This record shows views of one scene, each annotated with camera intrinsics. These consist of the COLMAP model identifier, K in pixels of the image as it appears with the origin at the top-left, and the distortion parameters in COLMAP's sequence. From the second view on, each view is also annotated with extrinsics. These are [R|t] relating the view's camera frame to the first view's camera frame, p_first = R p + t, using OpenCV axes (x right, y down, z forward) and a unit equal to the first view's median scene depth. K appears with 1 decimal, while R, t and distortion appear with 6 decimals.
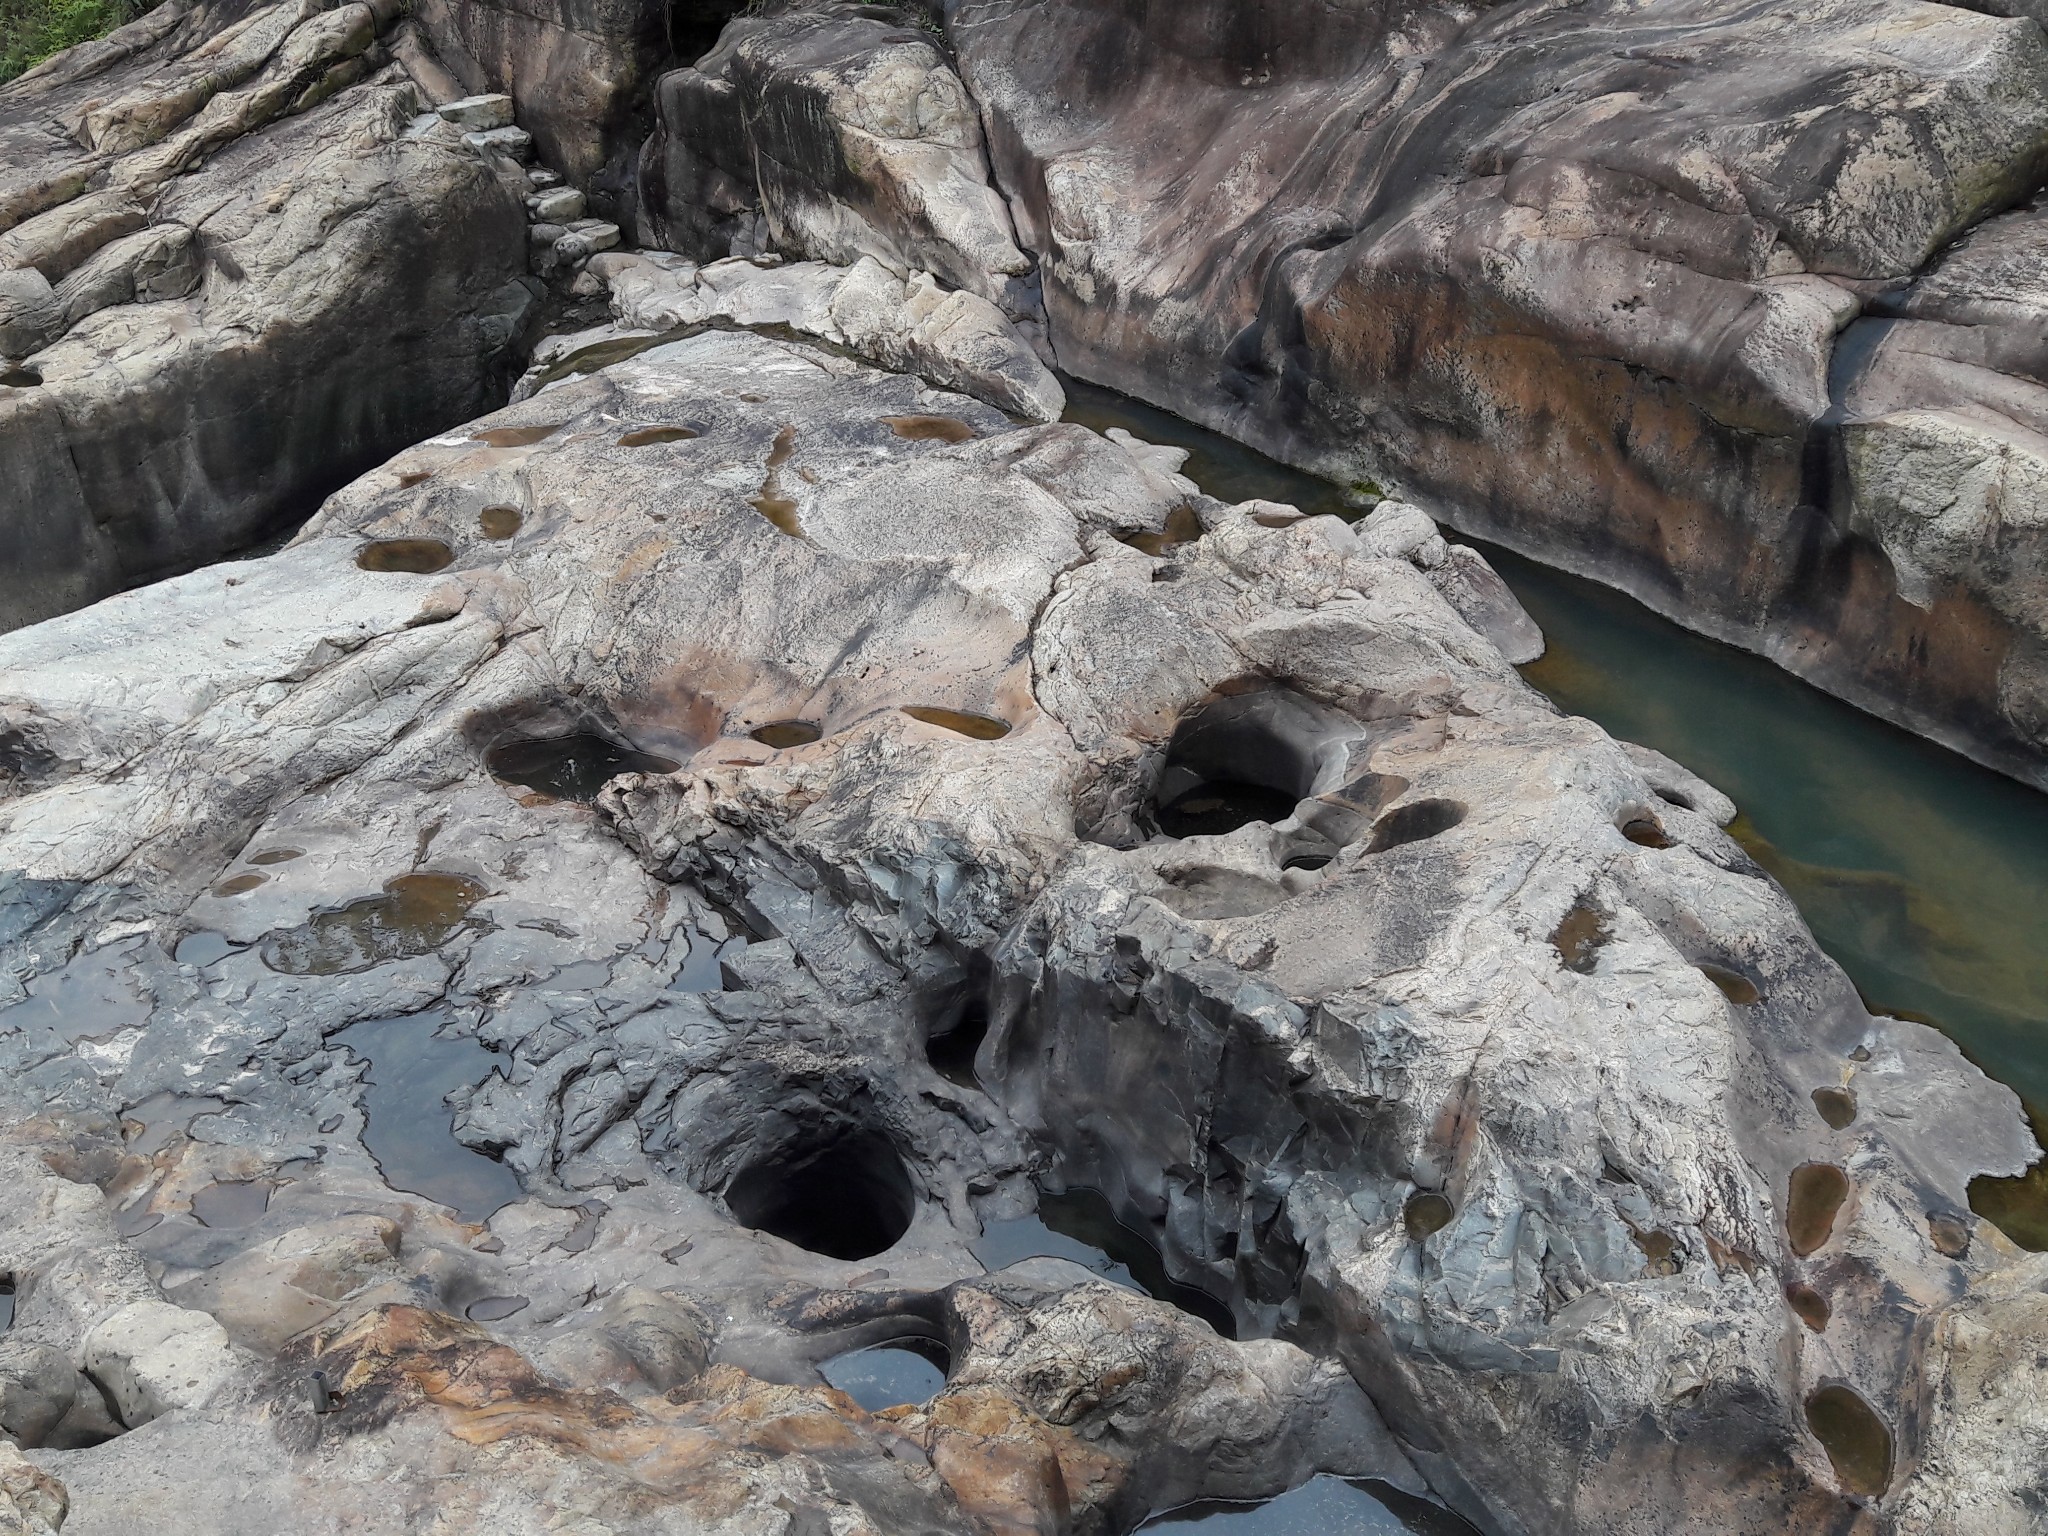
lens RADIAL K [[2182.4, 0, 1020.3], [0, 2182.4, 822.7], [0, 0, 1]] dist [0.100269, 0.000000]
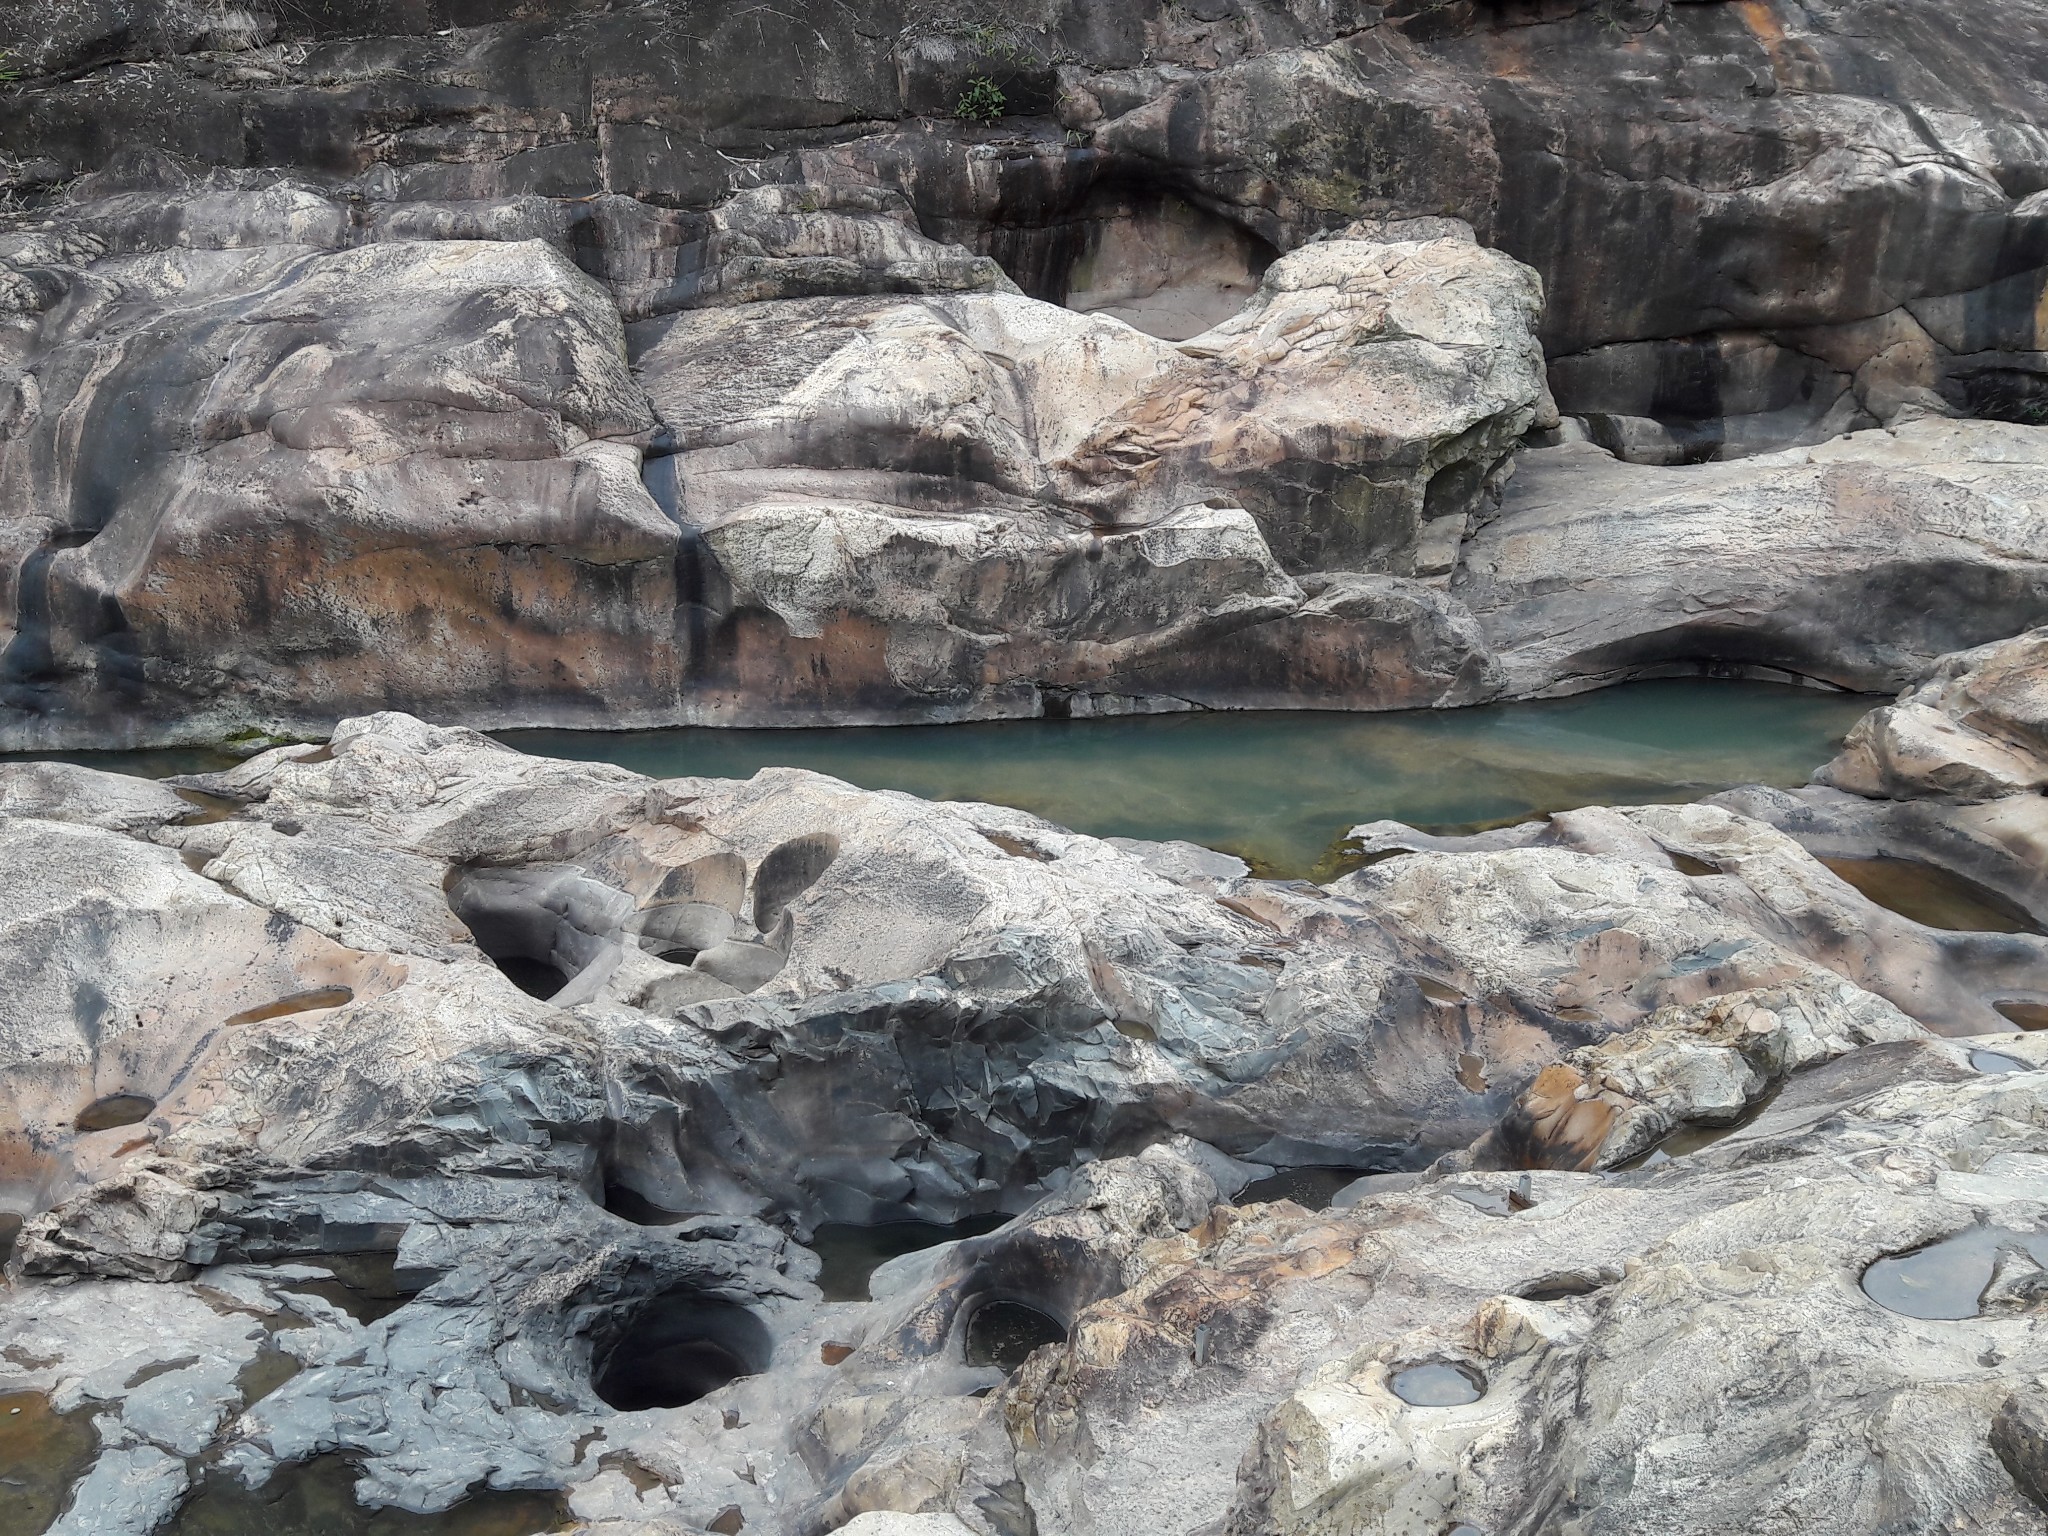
lens RADIAL K [[2151.6, 0, 970.4], [0, 2151.6, 872.2], [0, 0, 1]] dist [0.107359, 0.000000]
pose [[0.474024, -0.352147, 0.807028, -0.659553], [0.440169, 0.888573, 0.129188, -0.093974], [-0.762596, 0.293990, 0.576209, 0.188840]]
